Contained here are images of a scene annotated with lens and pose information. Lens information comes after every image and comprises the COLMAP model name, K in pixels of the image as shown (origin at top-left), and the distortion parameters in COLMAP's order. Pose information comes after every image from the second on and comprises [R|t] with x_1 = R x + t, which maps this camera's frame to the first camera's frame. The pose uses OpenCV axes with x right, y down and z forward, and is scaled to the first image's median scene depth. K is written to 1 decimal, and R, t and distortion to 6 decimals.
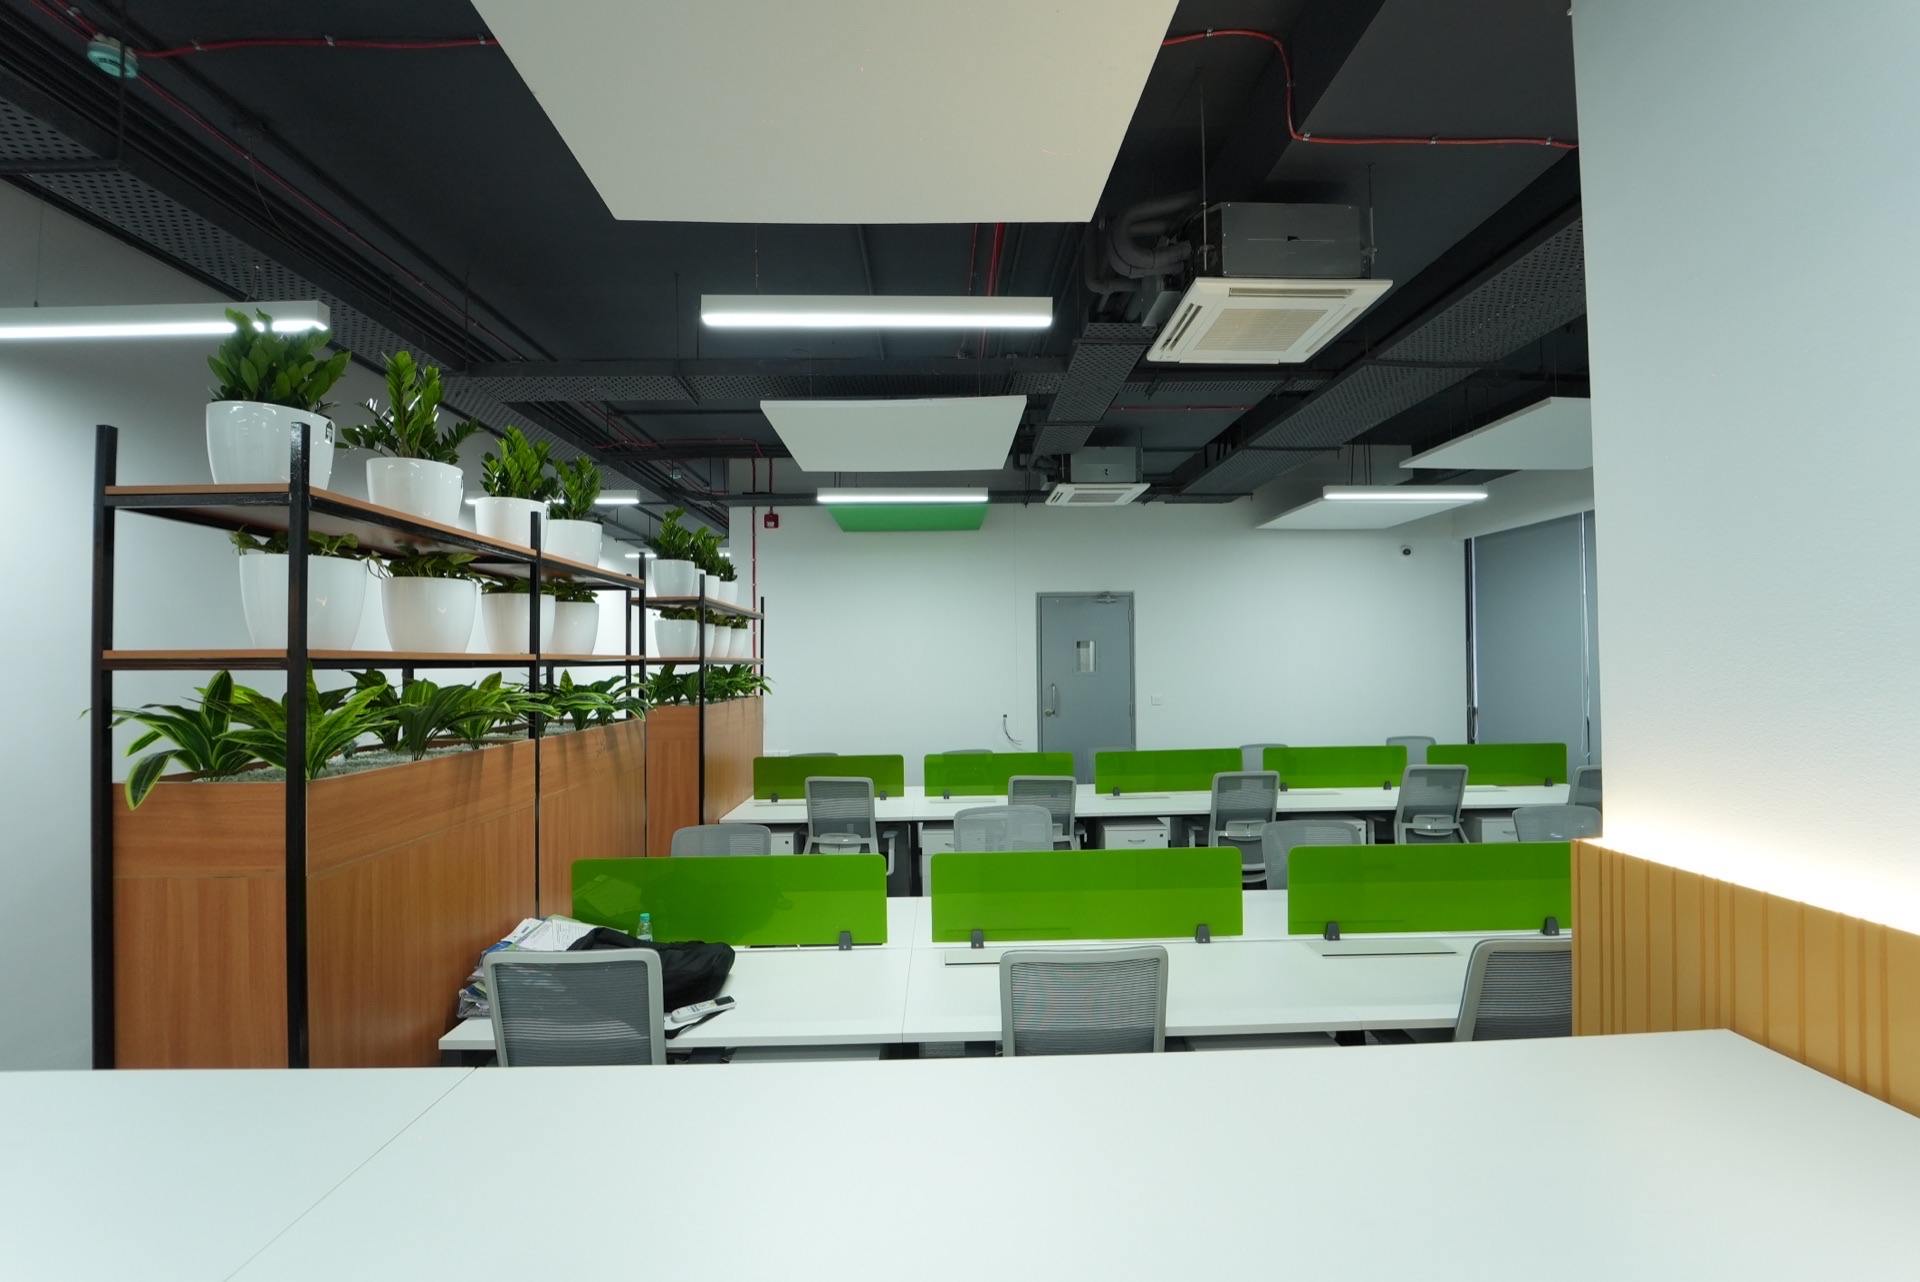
lens RADIAL K [[780.7, 0, 956.8], [0, 780.7, 648.8], [0, 0, 1]] dist [-0.025420, 0.000141]
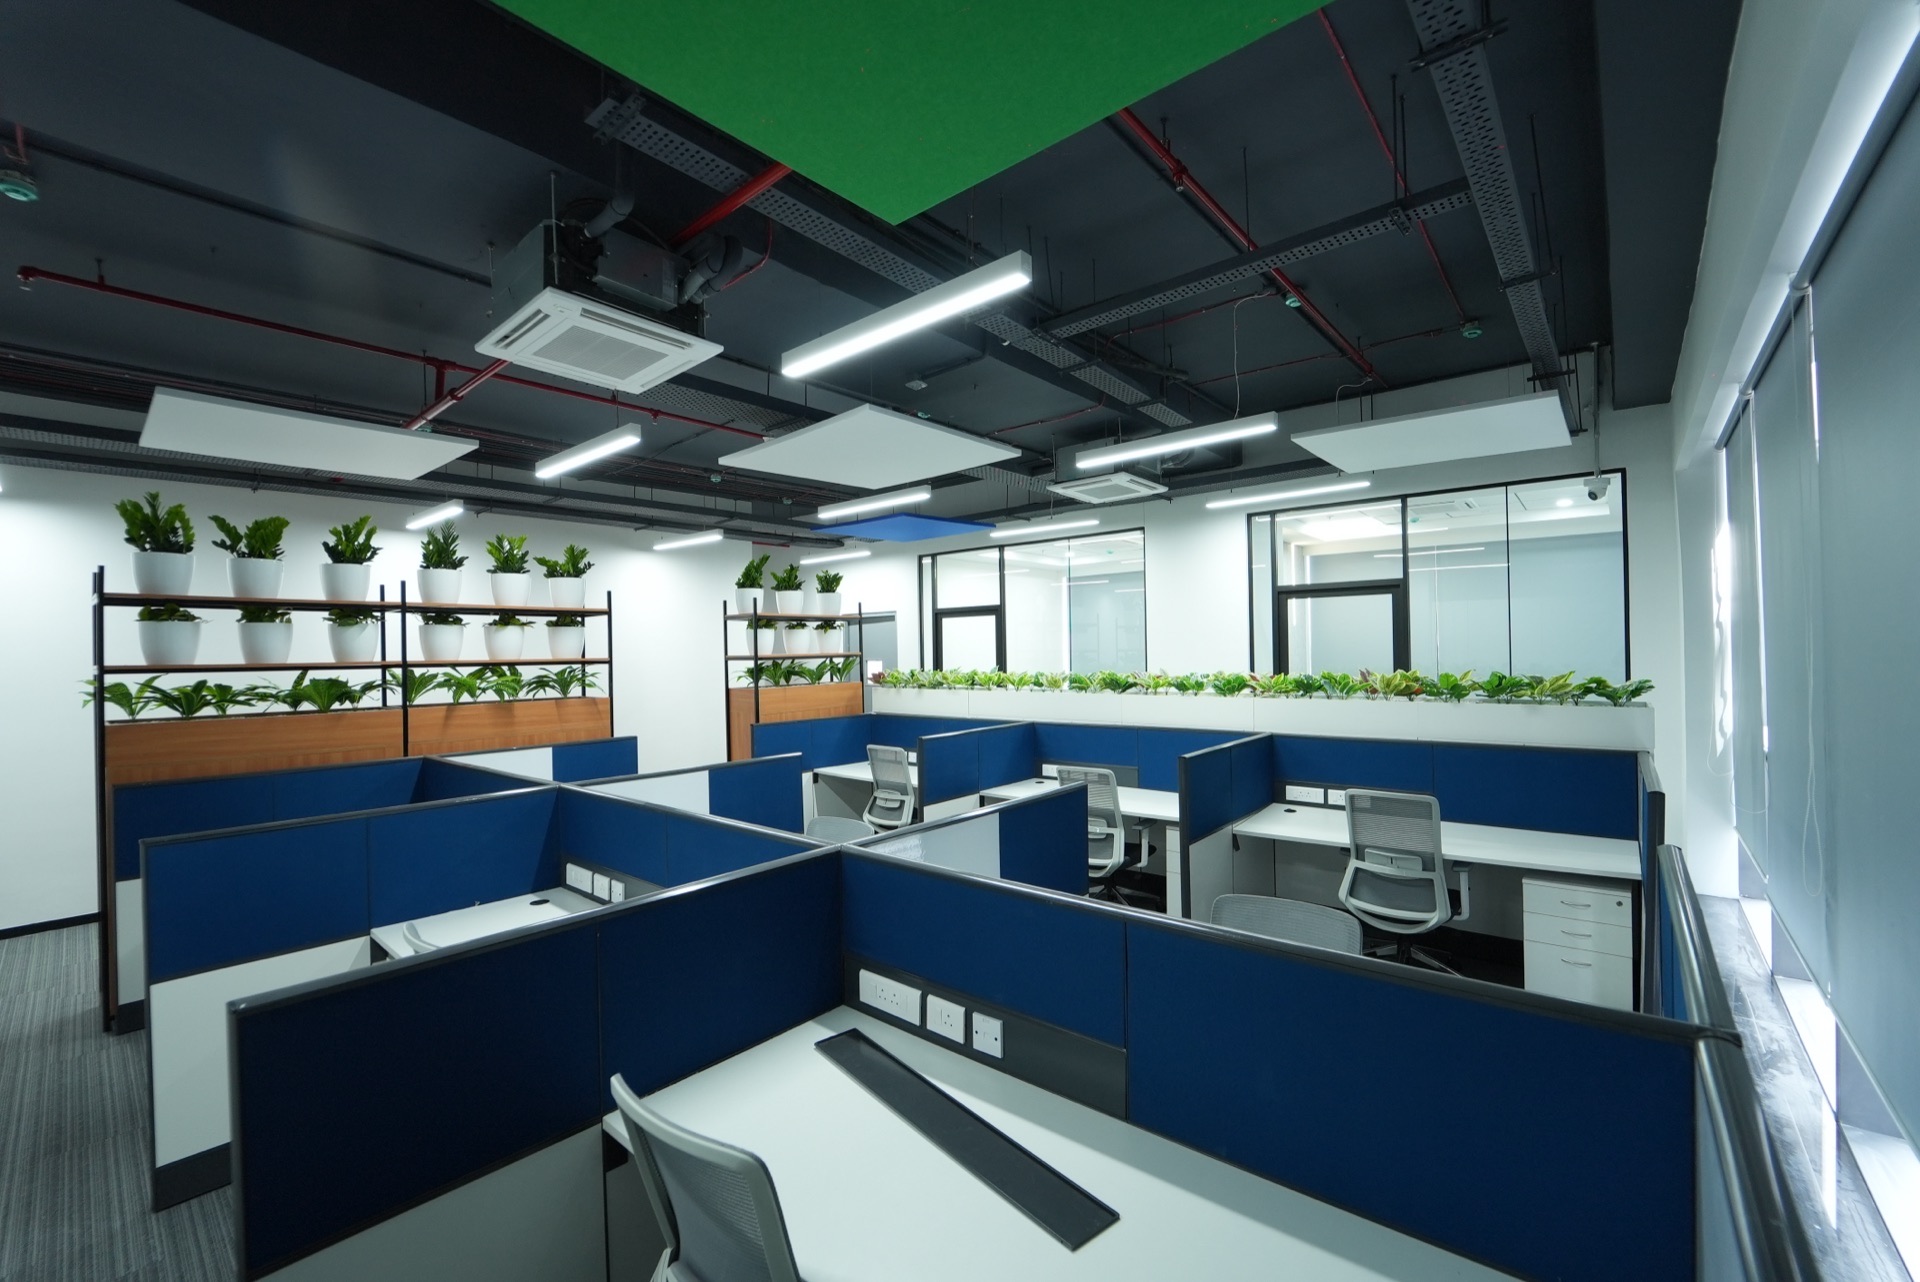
lens RADIAL K [[780.7, 0, 956.8], [0, 780.7, 648.8], [0, 0, 1]] dist [-0.025420, 0.000141]
pose [[0.670085, 0.009634, 0.742222, -1.230738], [-0.000073, 0.999917, -0.012913, 0.007299], [-0.742285, 0.008599, 0.670029, -0.964052]]
